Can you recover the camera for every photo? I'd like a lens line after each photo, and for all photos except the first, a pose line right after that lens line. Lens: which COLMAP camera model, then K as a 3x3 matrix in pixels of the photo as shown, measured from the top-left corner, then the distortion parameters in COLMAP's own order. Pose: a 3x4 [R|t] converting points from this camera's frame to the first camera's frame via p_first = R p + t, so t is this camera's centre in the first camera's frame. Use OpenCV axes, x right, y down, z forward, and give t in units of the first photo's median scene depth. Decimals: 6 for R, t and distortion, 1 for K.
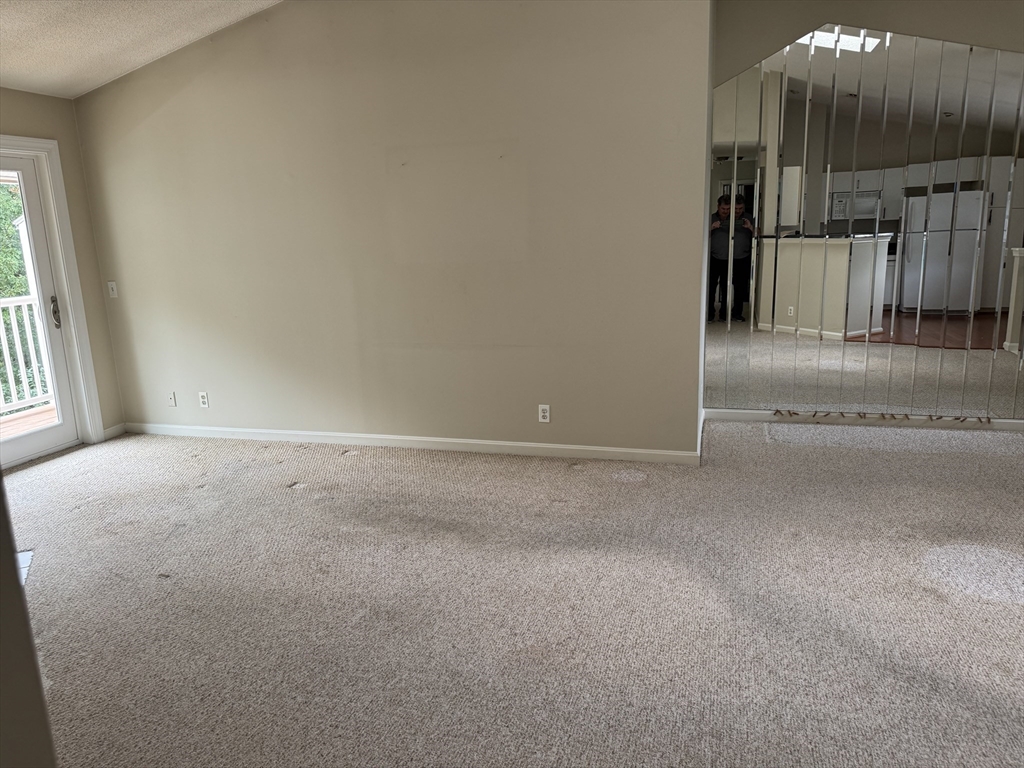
lens RADIAL K [[716.7, 0, 512.6], [0, 716.7, 392.5], [0, 0, 1]] dist [0.110725, -0.158073]
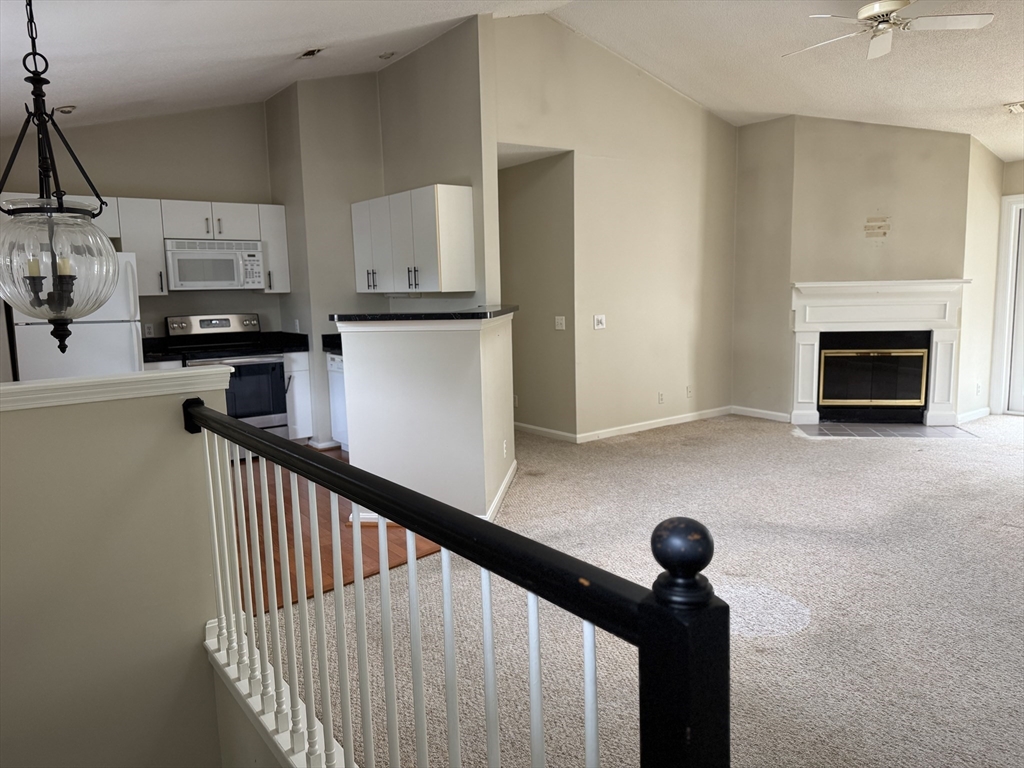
lens RADIAL K [[716.7, 0, 512.6], [0, 716.7, 392.5], [0, 0, 1]] dist [0.110725, -0.158073]
pose [[-0.598758, 0.158536, -0.785083, 1.001719], [-0.139478, 0.944597, 0.297123, -0.183494], [0.788692, 0.287406, -0.543472, 0.758898]]
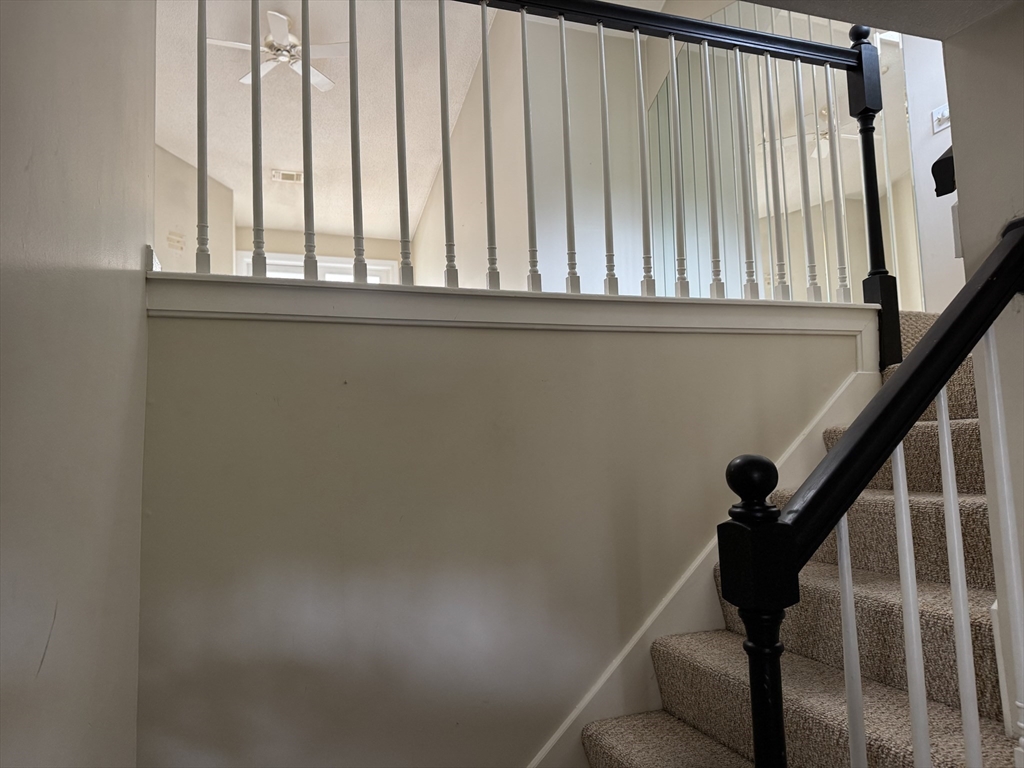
lens RADIAL K [[716.7, 0, 512.6], [0, 716.7, 392.5], [0, 0, 1]] dist [0.110725, -0.158073]
pose [[0.581802, -0.053780, -0.811550, 1.126132], [-0.170204, 0.967668, -0.186145, 0.310800], [0.795322, 0.246428, 0.553838, 0.256721]]
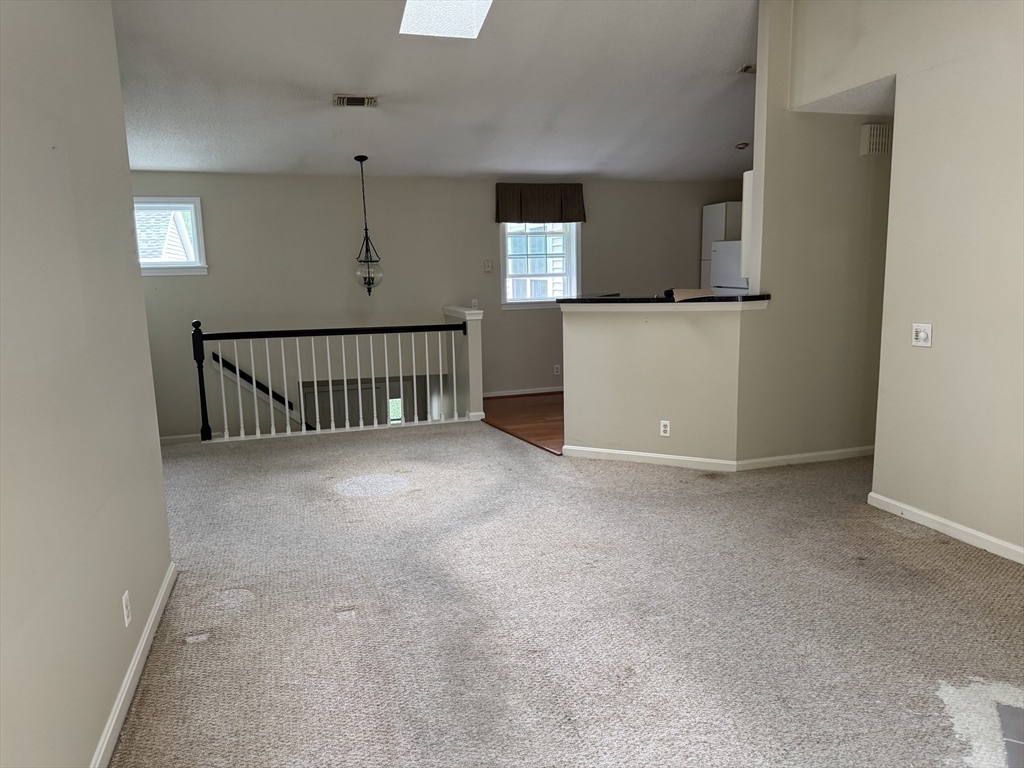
lens RADIAL K [[716.7, 0, 512.6], [0, 716.7, 392.5], [0, 0, 1]] dist [0.110725, -0.158073]
pose [[-0.546424, -0.101992, 0.831275, -0.555155], [0.230018, 0.936113, 0.266053, -0.202227], [-0.805303, 0.336586, -0.488054, 0.928638]]
